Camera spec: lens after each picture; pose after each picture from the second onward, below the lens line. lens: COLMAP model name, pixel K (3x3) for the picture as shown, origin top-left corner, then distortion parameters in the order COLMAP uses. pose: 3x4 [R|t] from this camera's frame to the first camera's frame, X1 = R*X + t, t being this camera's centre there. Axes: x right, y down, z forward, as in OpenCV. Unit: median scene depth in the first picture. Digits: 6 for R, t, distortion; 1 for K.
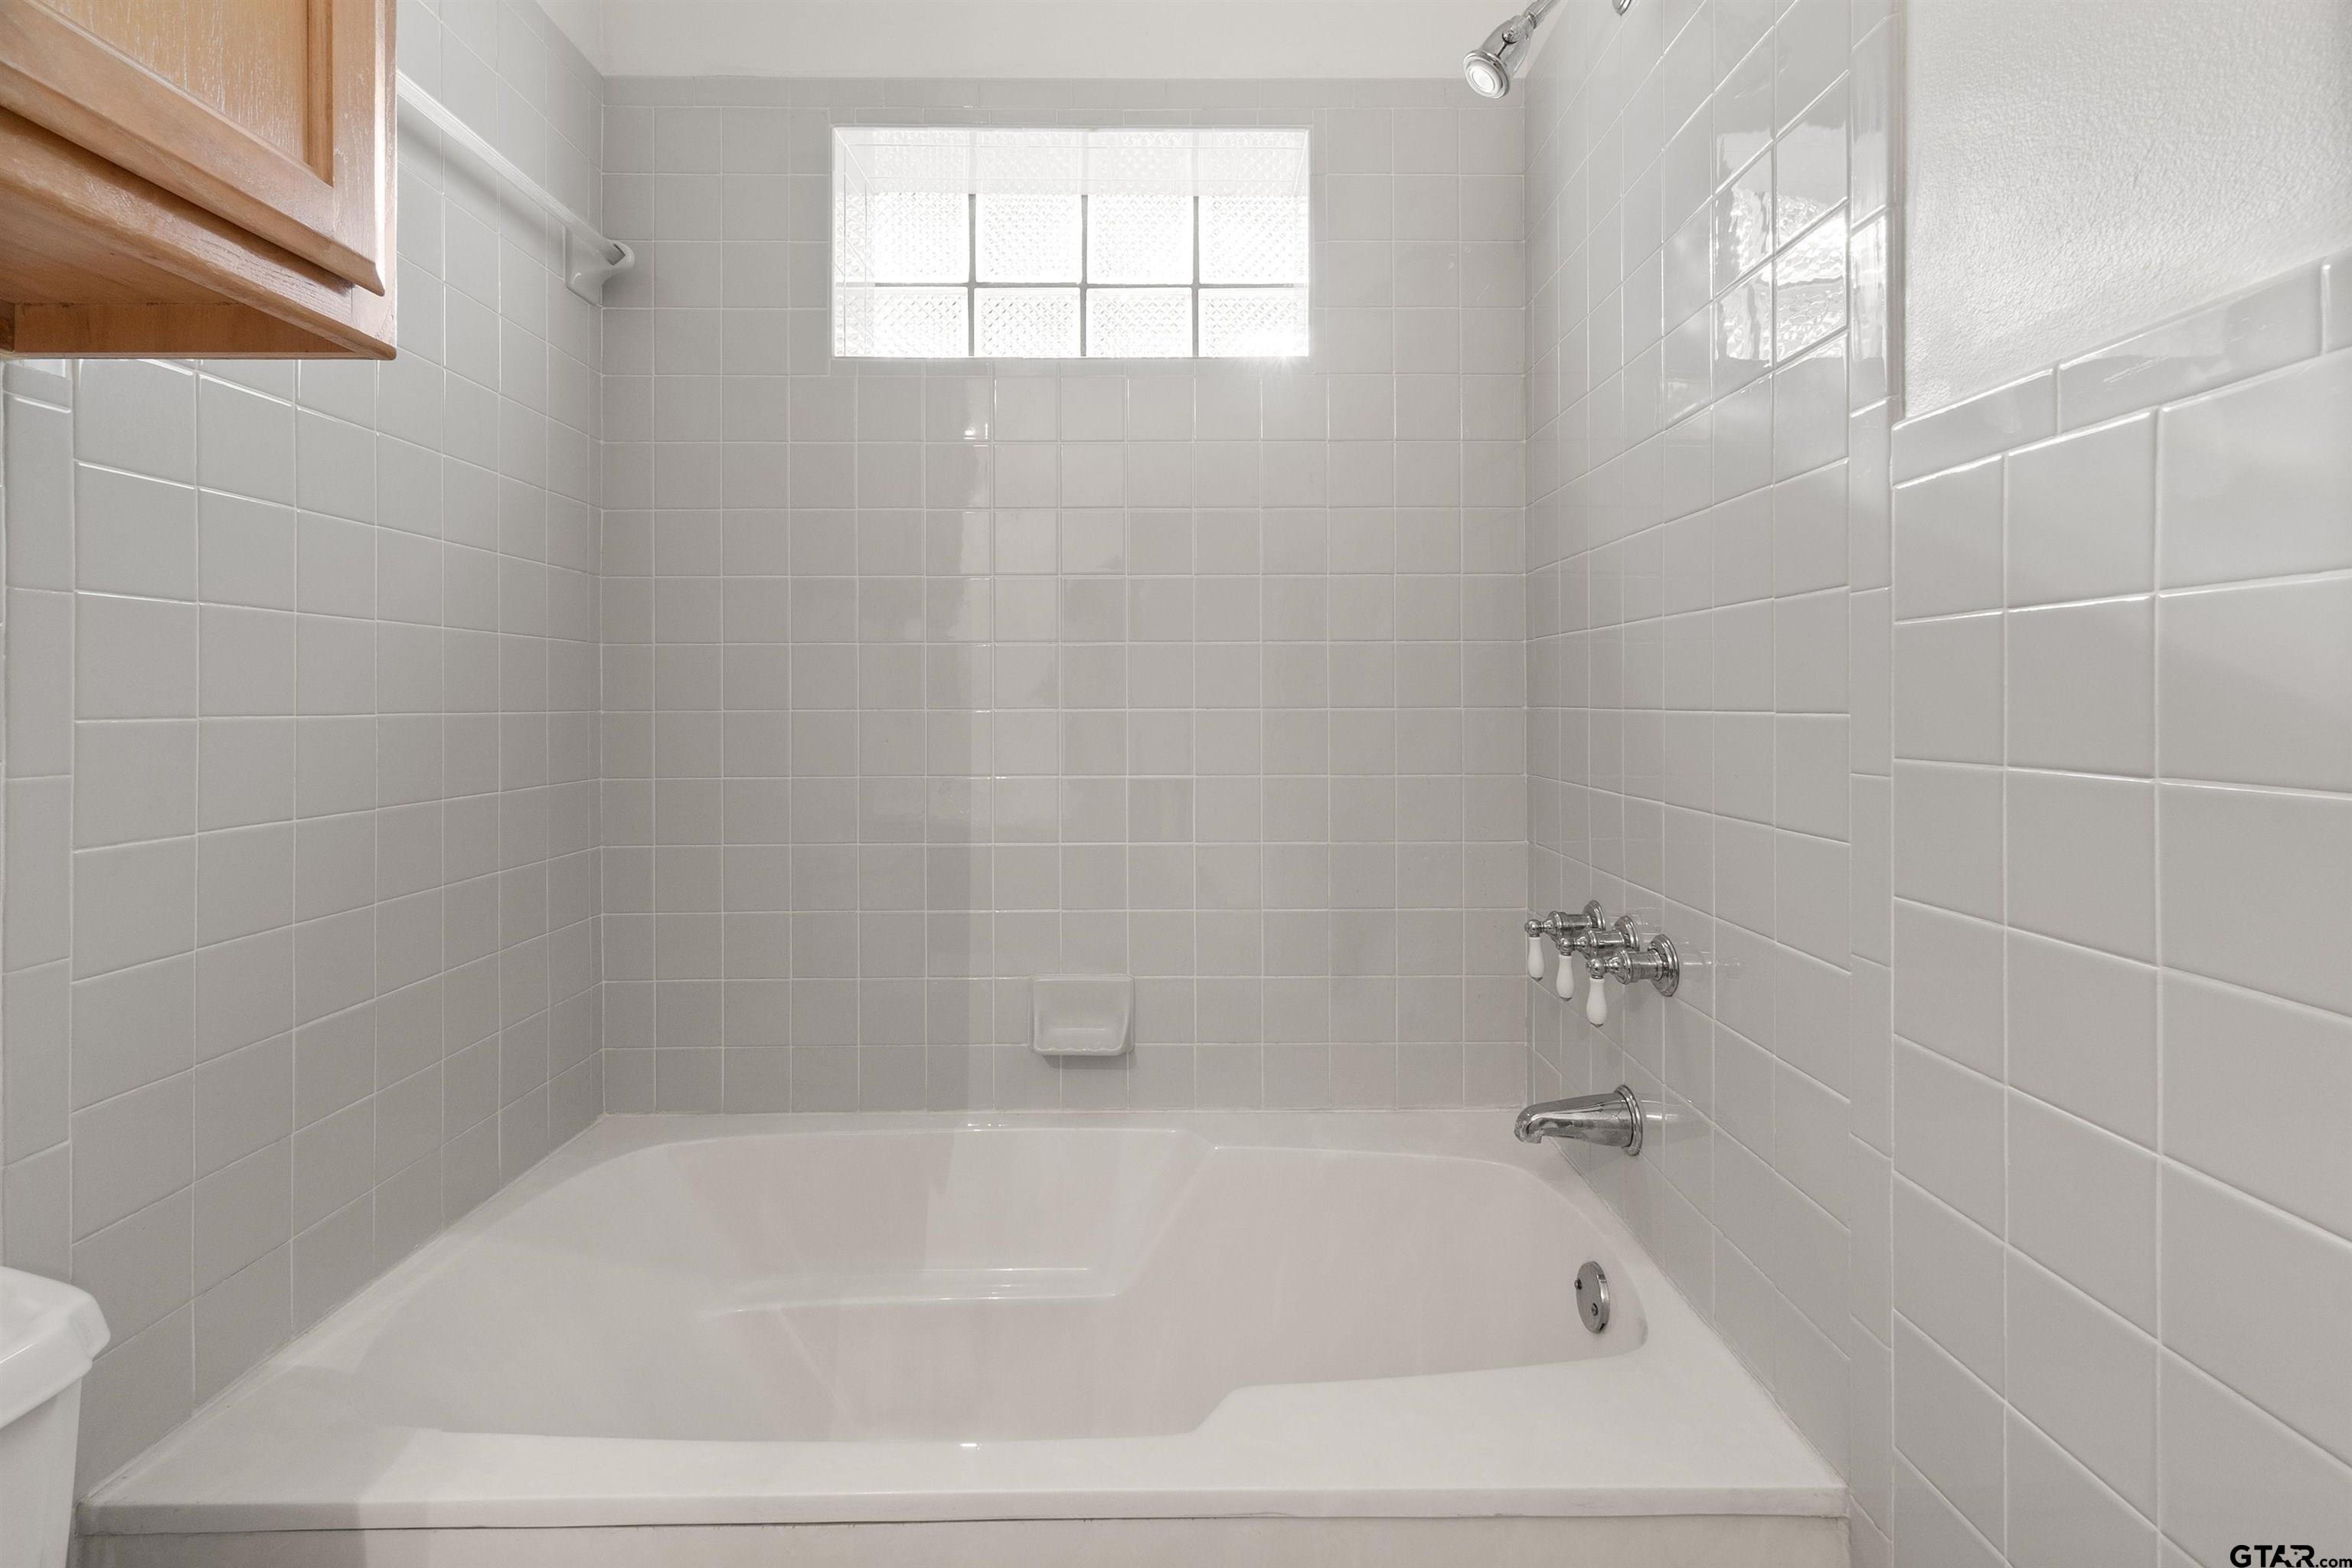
lens RADIAL K [[1016.9, 0, 1181.5], [0, 1016.9, 702.6], [0, 0, 1]] dist [0.001871, 0.000613]
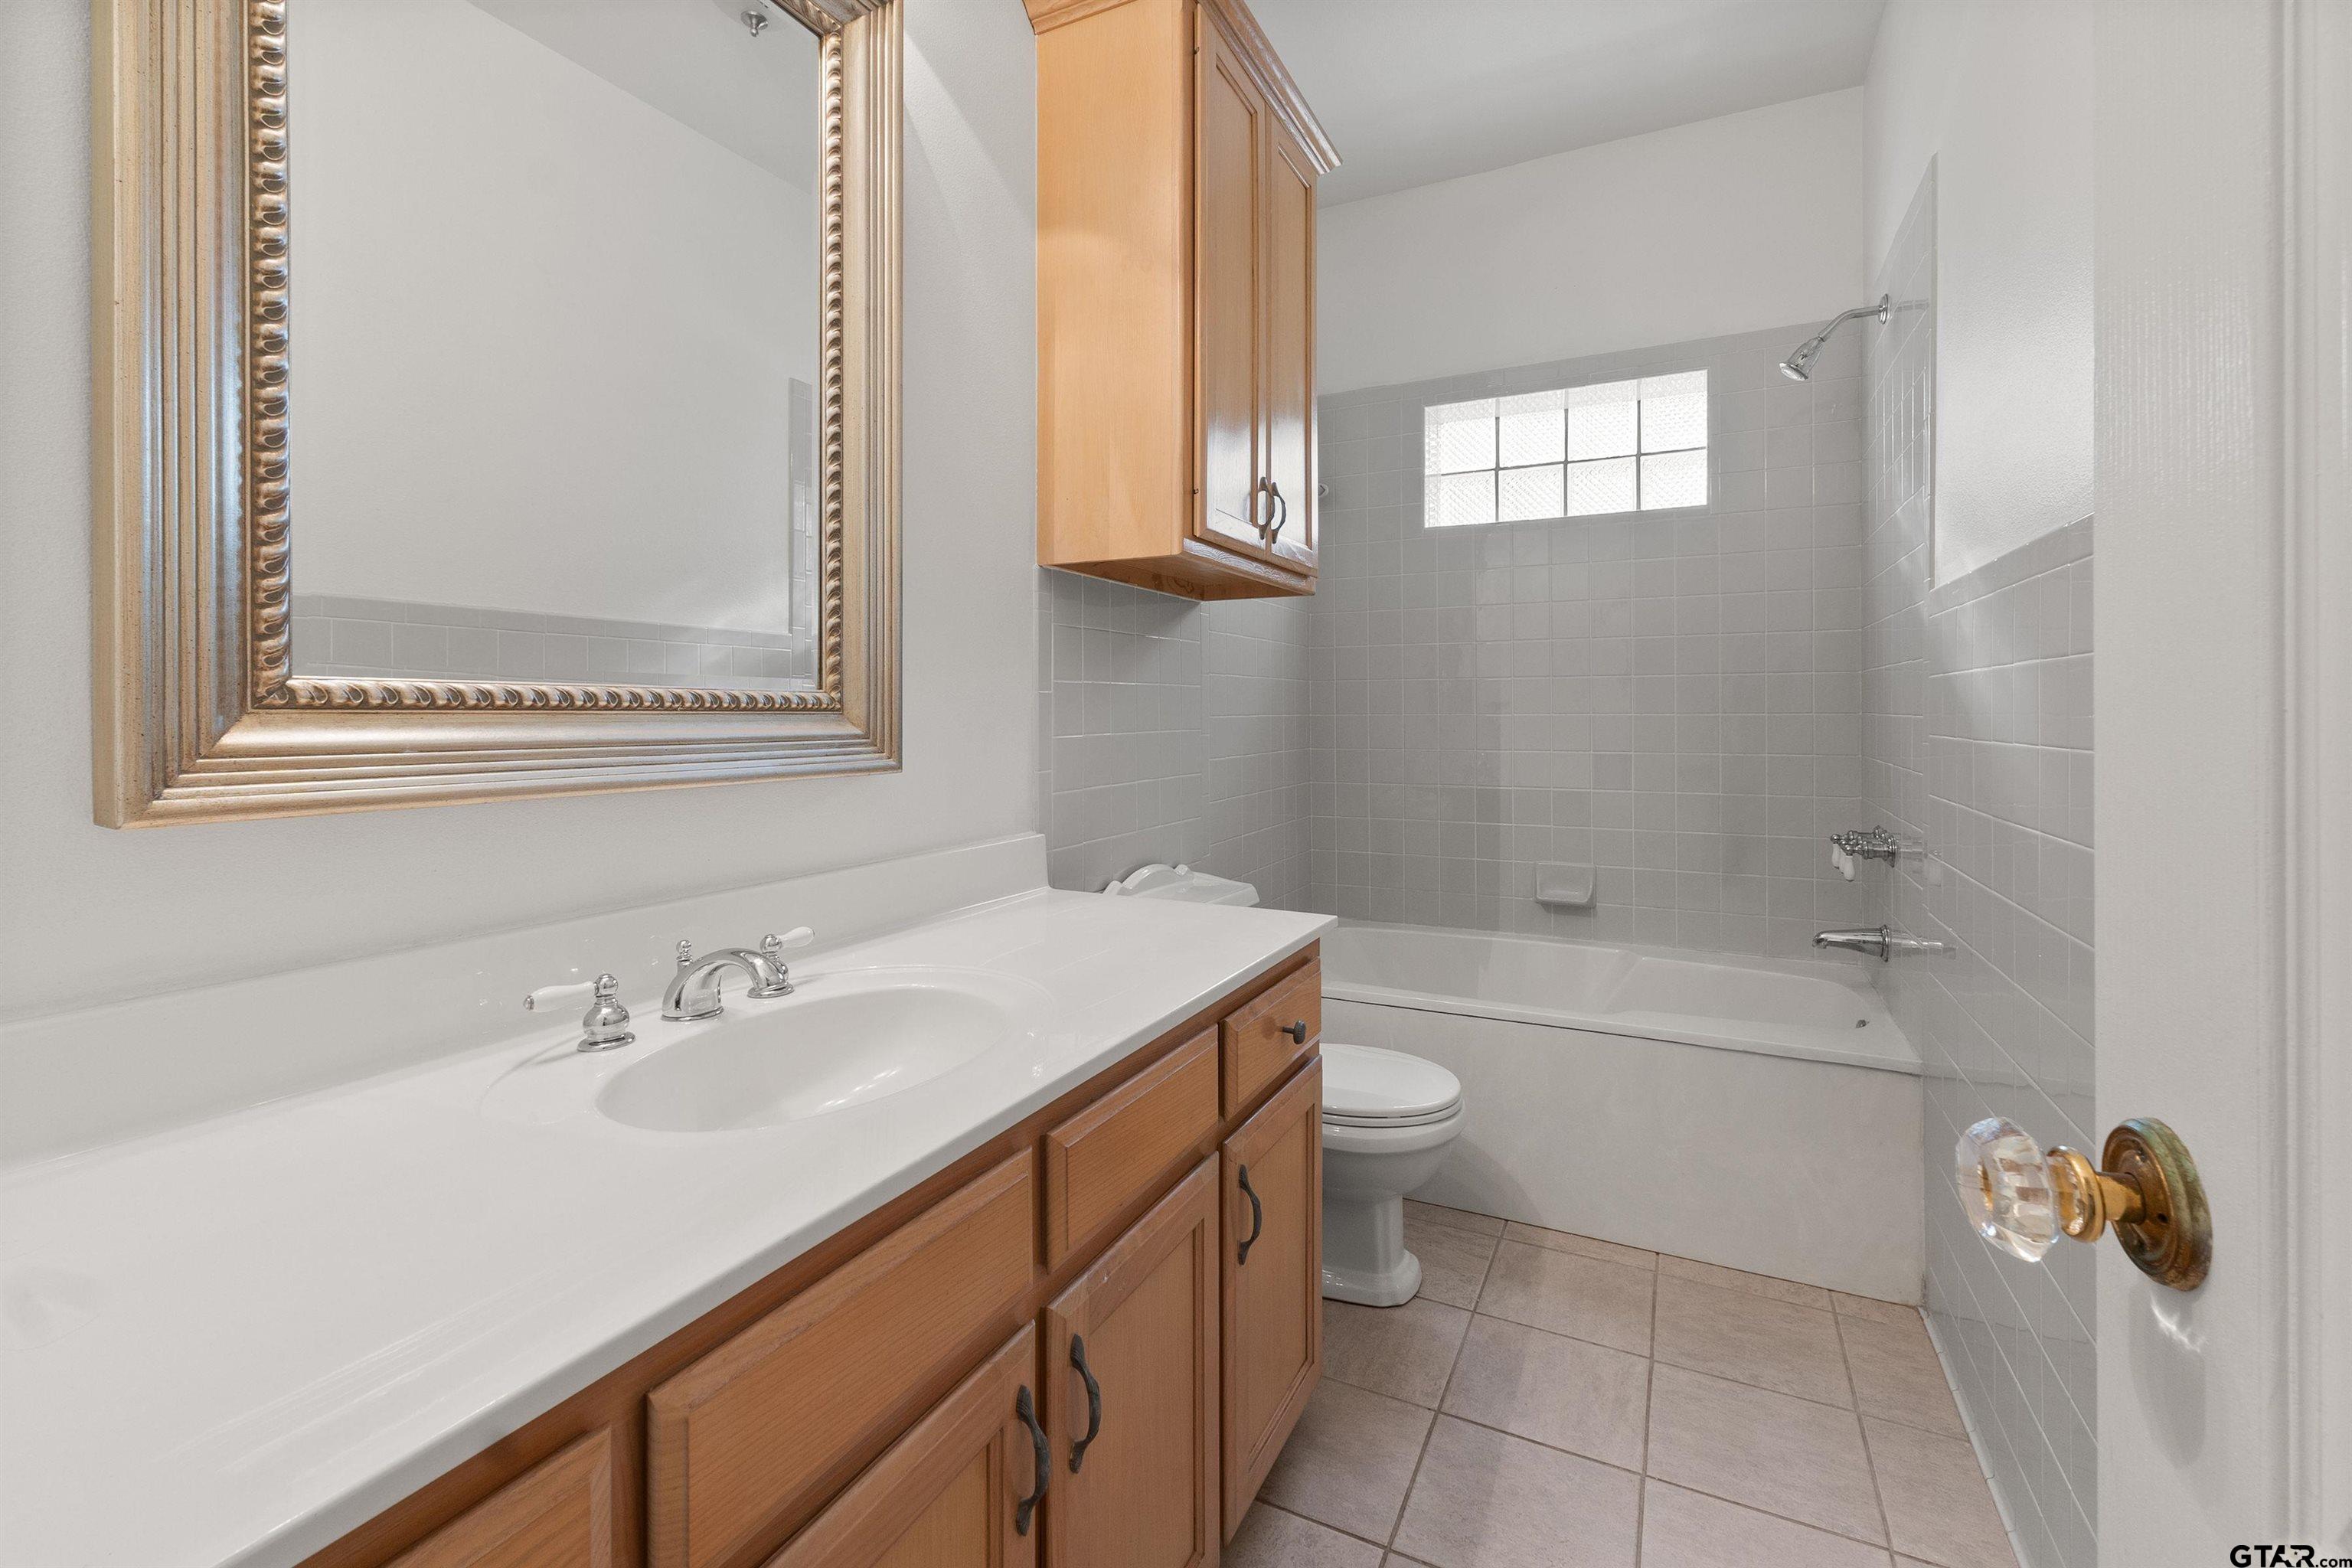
lens RADIAL K [[1016.9, 0, 1178.1], [0, 1016.9, 707.7], [0, 0, 1]] dist [0.001871, 0.000613]
pose [[0.890362, -0.000728, -0.455253, 0.113480], [0.001131, 0.999999, 0.000614, -0.007146], [0.455252, -0.001061, 0.890362, -0.911704]]
